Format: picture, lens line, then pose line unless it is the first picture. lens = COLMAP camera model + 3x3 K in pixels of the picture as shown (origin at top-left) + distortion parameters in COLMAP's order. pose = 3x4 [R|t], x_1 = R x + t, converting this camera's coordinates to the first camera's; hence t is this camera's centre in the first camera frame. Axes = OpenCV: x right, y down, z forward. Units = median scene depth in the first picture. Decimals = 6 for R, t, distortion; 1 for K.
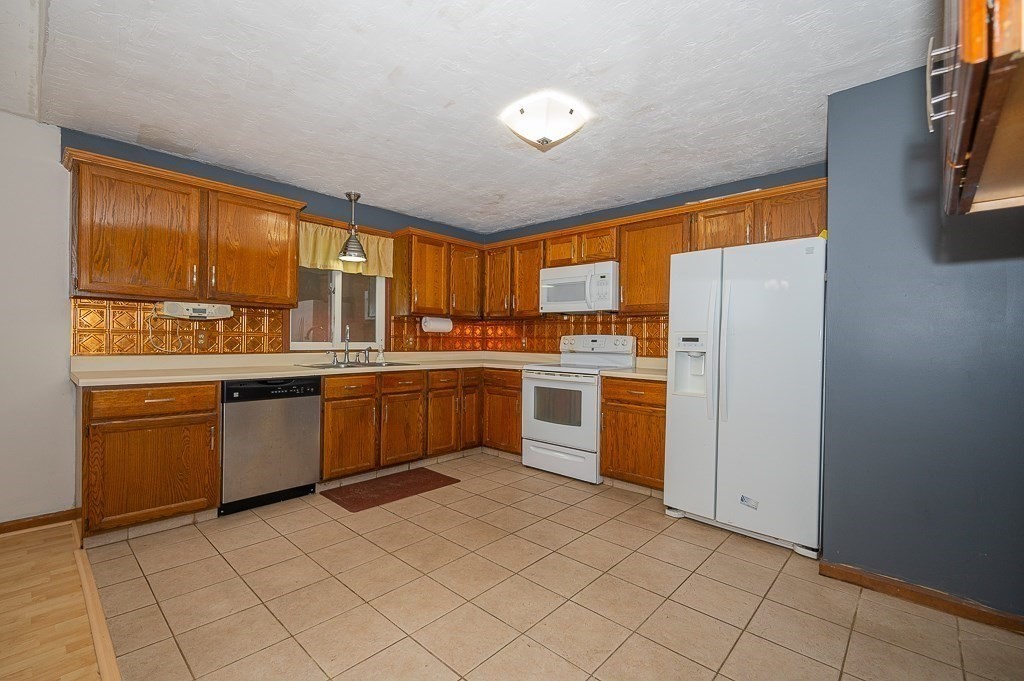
lens RADIAL K [[443.9, 0, 506.2], [0, 443.9, 342.2], [0, 0, 1]] dist [0.001150, 0.000296]
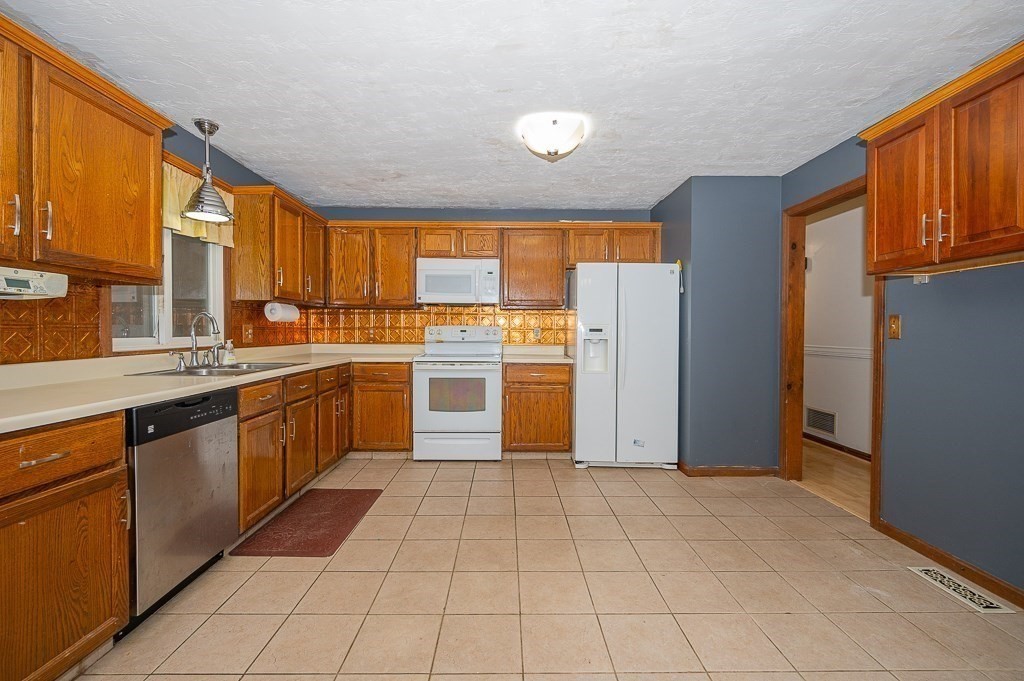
lens RADIAL K [[437.5, 0, 509.4], [0, 437.5, 338.9], [0, 0, 1]] dist [0.000482, -0.000032]
pose [[0.726736, -0.022938, 0.686534, -0.477821], [0.007222, 0.999642, 0.025755, -0.011009], [-0.686879, -0.013759, 0.726641, 0.174735]]
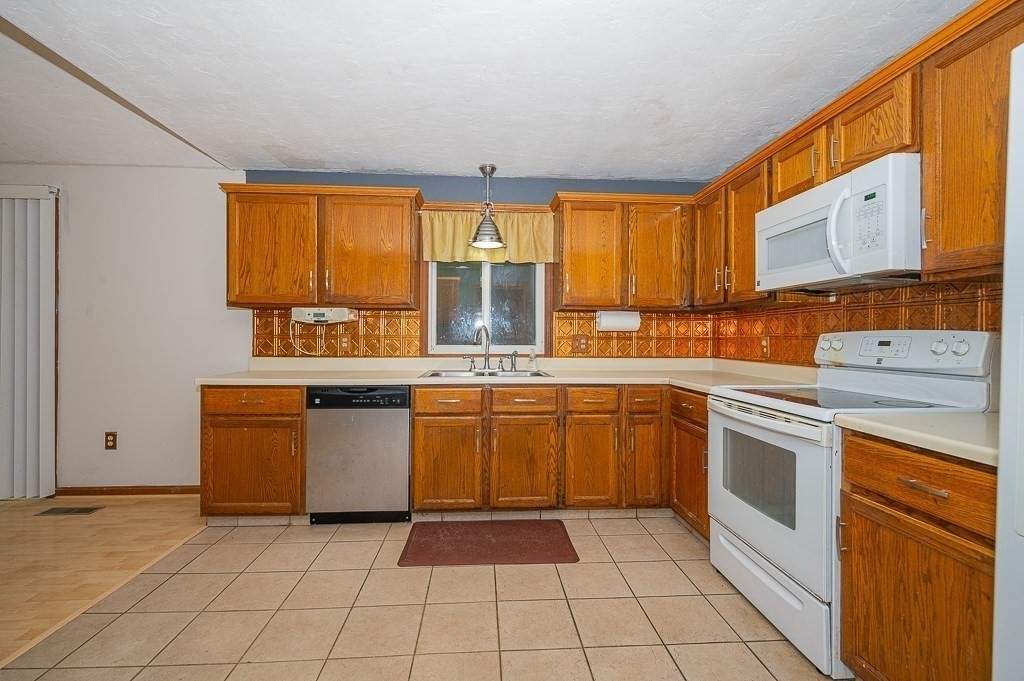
lens RADIAL K [[443.3, 0, 508.6], [0, 443.3, 337.3], [0, 0, 1]] dist [0.000388, -0.000226]
pose [[0.724252, -0.010179, -0.689460, 0.251646], [0.001491, 0.999912, -0.013197, -0.003983], [0.689534, 0.008530, 0.724203, 0.428931]]
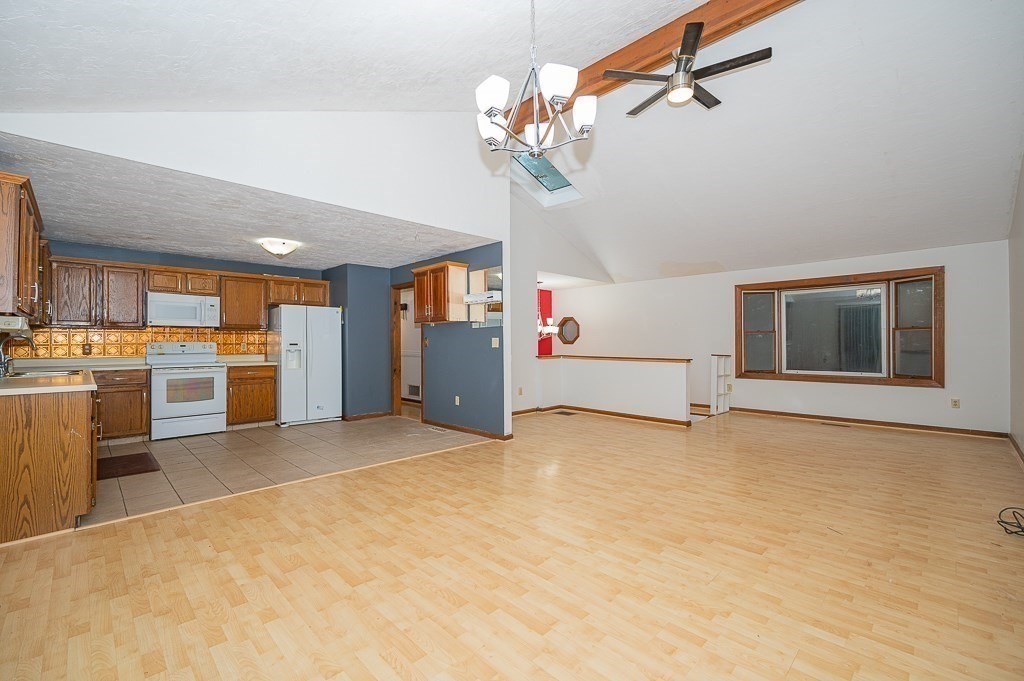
lens RADIAL K [[437.5, 0, 509.4], [0, 437.5, 338.9], [0, 0, 1]] dist [0.000482, -0.000032]
pose [[0.046609, -0.005584, 0.998898, -1.271318], [0.007834, 0.999956, 0.005224, -0.026536], [-0.998882, 0.007582, 0.046651, -0.138934]]
